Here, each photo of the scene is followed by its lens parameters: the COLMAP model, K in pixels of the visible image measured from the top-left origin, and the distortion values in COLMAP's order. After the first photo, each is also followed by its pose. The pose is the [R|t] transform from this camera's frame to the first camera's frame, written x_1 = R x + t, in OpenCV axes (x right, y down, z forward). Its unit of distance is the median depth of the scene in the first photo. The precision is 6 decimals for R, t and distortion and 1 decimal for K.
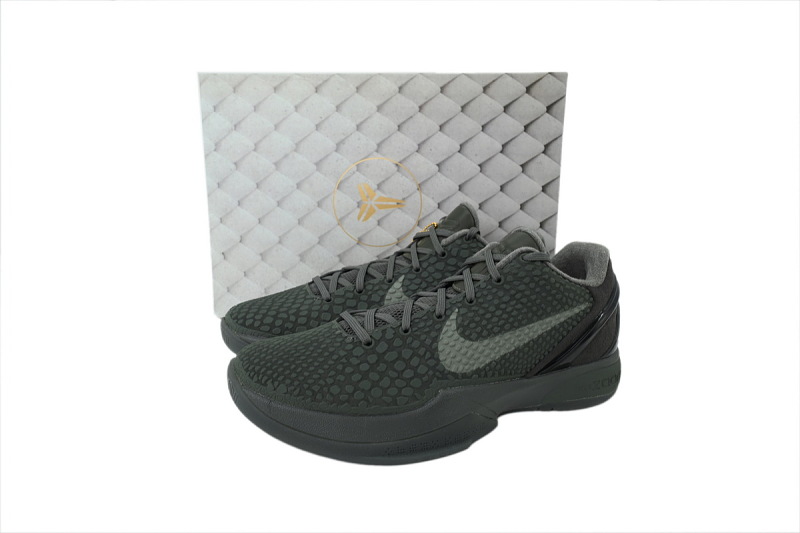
lens RADIAL K [[582.2, 0, 400.0], [0, 582.2, 265.9], [0, 0, 1]] dist [-0.009357, -0.001366]
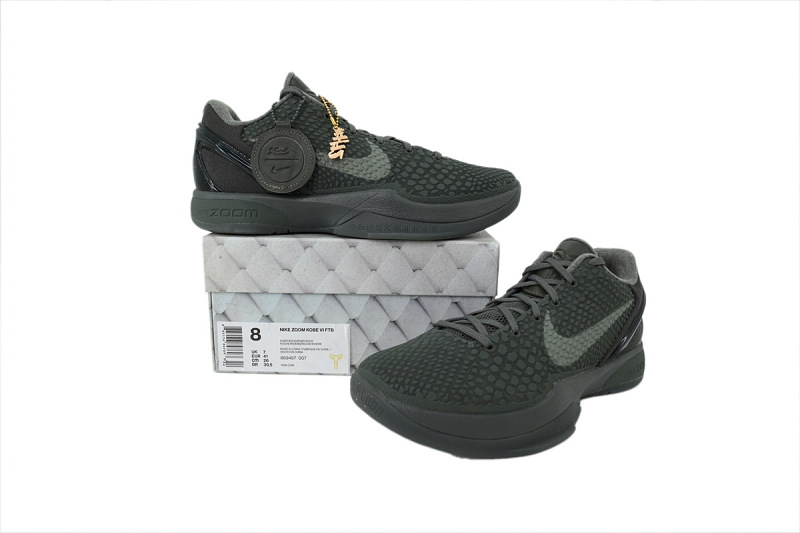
lens RADIAL K [[582.2, 0, 398.1], [0, 582.2, 267.3], [0, 0, 1]] dist [-0.009357, -0.001366]
pose [[0.957234, -0.046417, 0.285568, -0.518454], [0.055067, 0.998233, -0.022331, -0.000169], [-0.284027, 0.037101, 0.958098, 0.005172]]
